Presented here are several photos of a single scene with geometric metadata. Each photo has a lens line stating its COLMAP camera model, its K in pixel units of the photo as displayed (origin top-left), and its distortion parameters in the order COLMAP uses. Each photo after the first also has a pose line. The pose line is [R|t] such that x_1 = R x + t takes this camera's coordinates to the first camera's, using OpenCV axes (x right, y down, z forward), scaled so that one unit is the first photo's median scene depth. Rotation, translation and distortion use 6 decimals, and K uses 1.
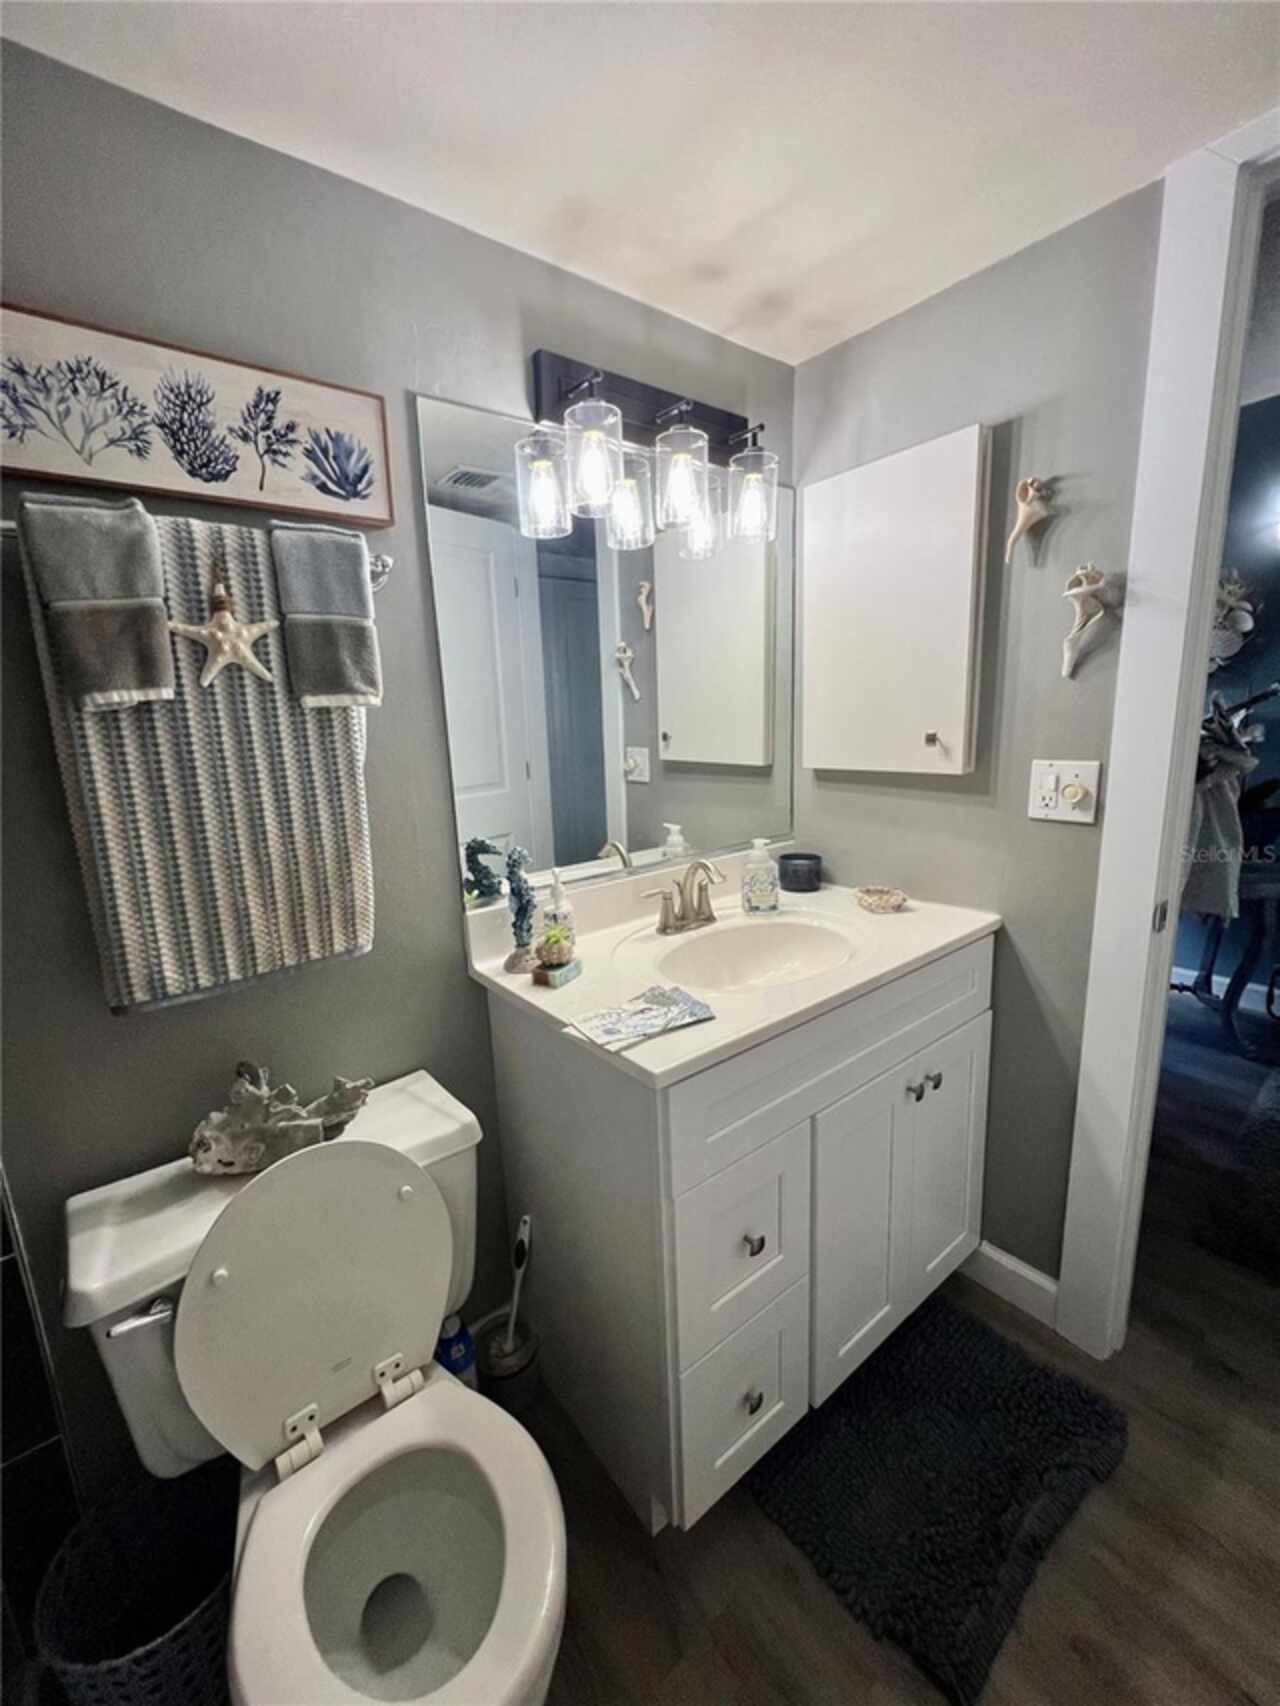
lens RADIAL K [[684.0, 0, 635.3], [0, 684.0, 854.4], [0, 0, 1]] dist [-0.000217, 0.000049]
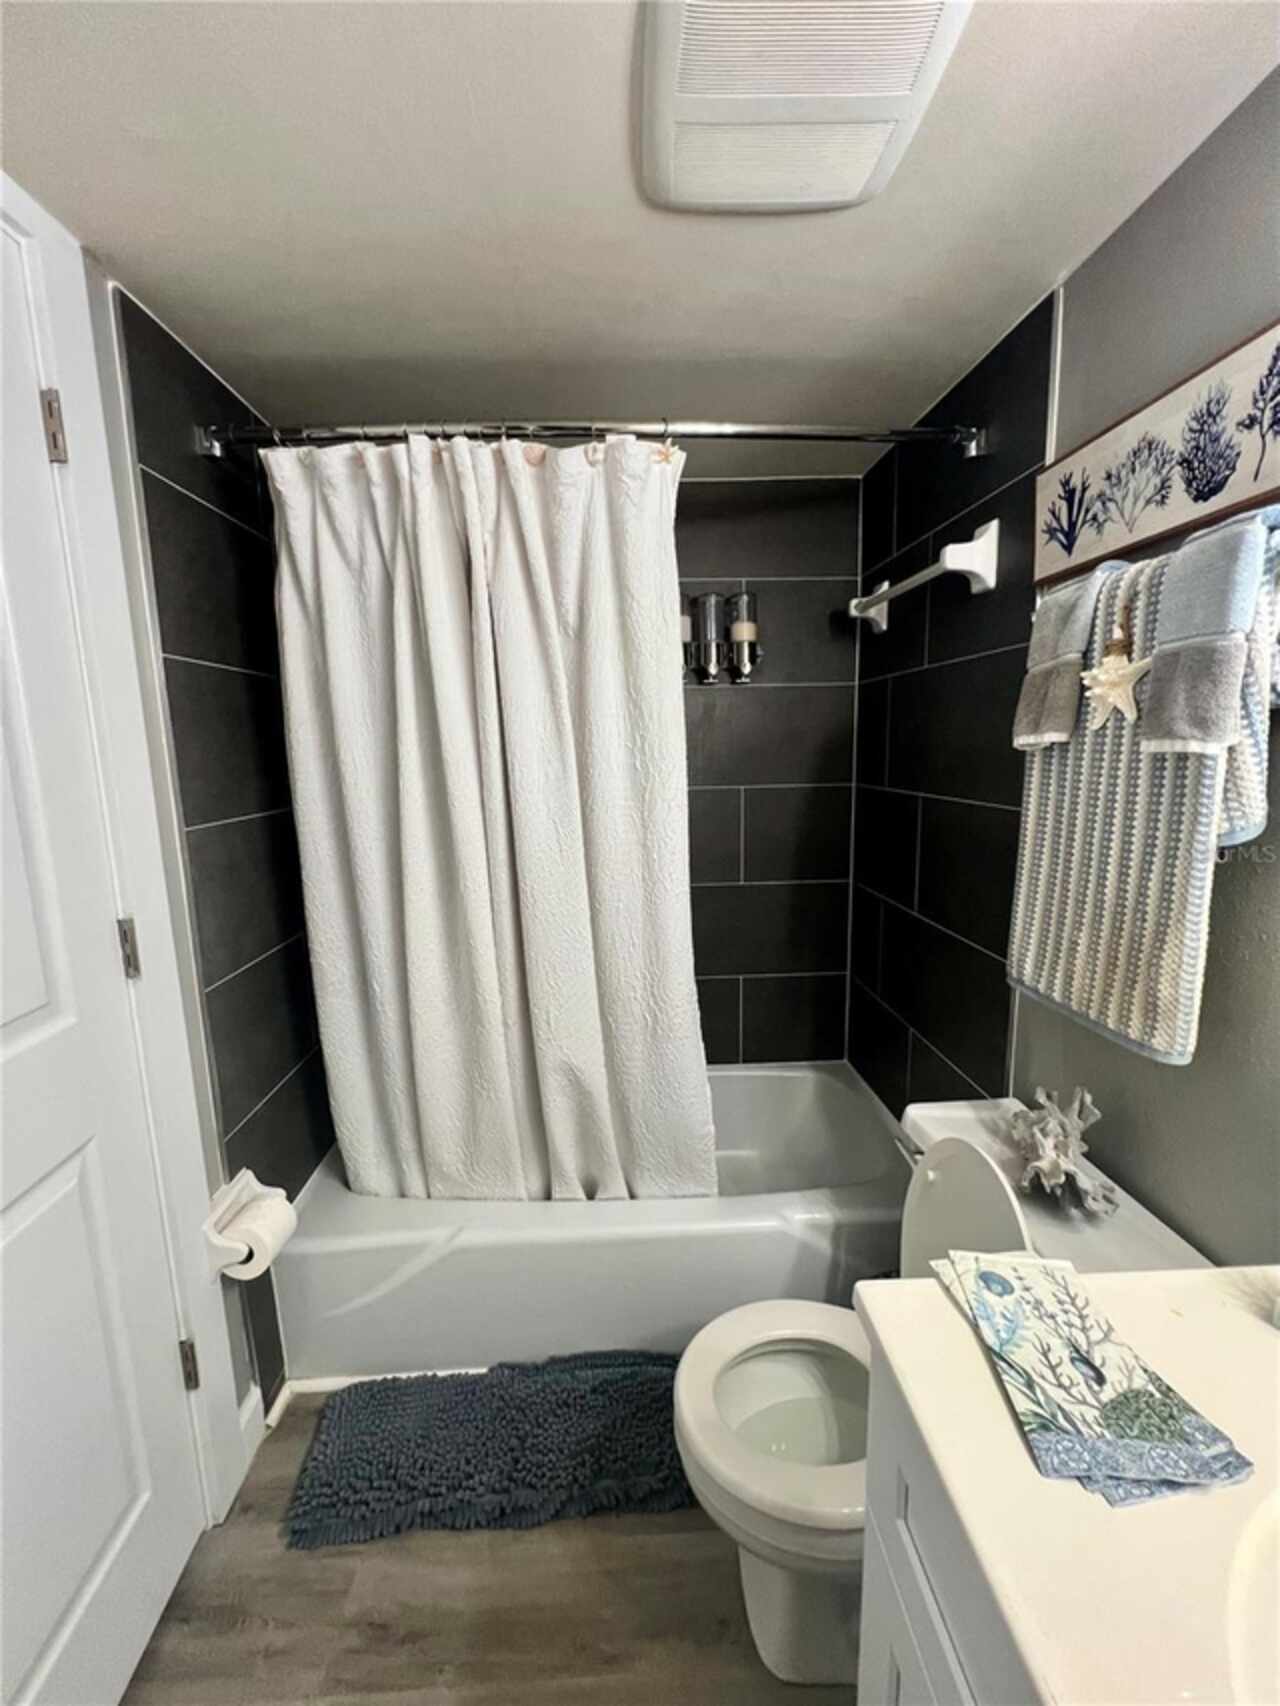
lens RADIAL K [[684.0, 0, 631.8], [0, 684.0, 855.5], [0, 0, 1]] dist [-0.000217, 0.000049]
pose [[-0.593863, 0.178545, -0.784505, 0.627031], [-0.116560, 0.945687, 0.303464, -0.287423], [0.796078, 0.271658, -0.540797, 1.017425]]
